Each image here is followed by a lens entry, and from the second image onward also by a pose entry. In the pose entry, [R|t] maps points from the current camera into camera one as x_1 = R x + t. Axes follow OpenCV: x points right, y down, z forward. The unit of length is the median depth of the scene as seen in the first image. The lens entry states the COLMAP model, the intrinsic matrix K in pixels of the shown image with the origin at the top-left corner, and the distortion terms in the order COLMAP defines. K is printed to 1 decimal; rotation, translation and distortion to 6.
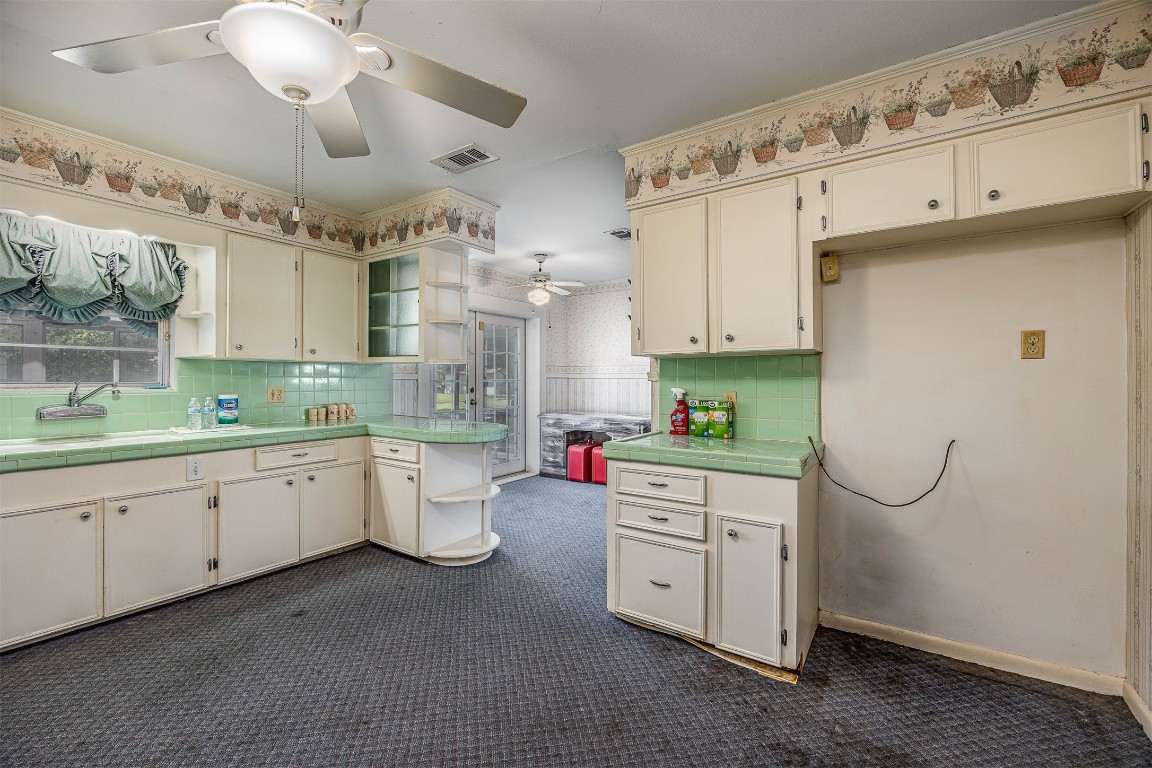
lens RADIAL K [[487.0, 0, 571.7], [0, 487.0, 386.3], [0, 0, 1]] dist [-0.011181, 0.000505]
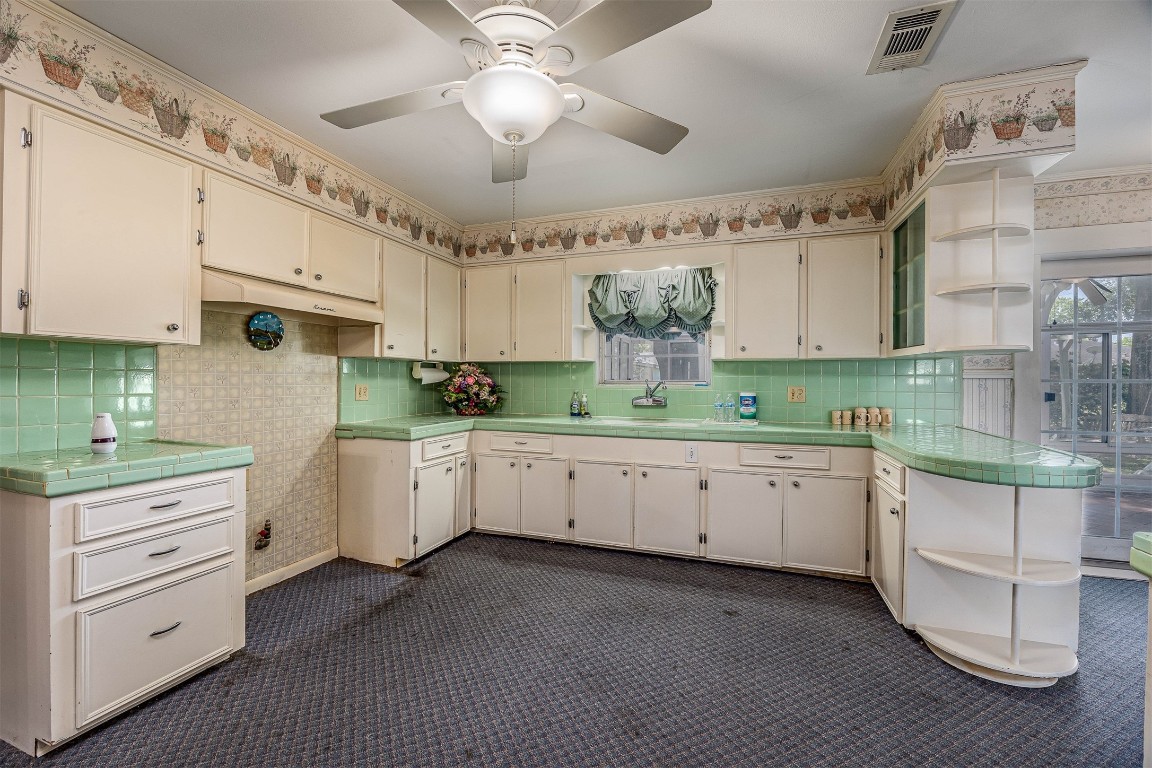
lens RADIAL K [[487.0, 0, 571.7], [0, 487.0, 386.3], [0, 0, 1]] dist [-0.011181, 0.000505]
pose [[0.241014, 0.010374, -0.970466, 0.270453], [-0.014946, 0.999864, 0.006976, 0.001470], [0.970407, 0.012823, 0.241136, 0.364471]]
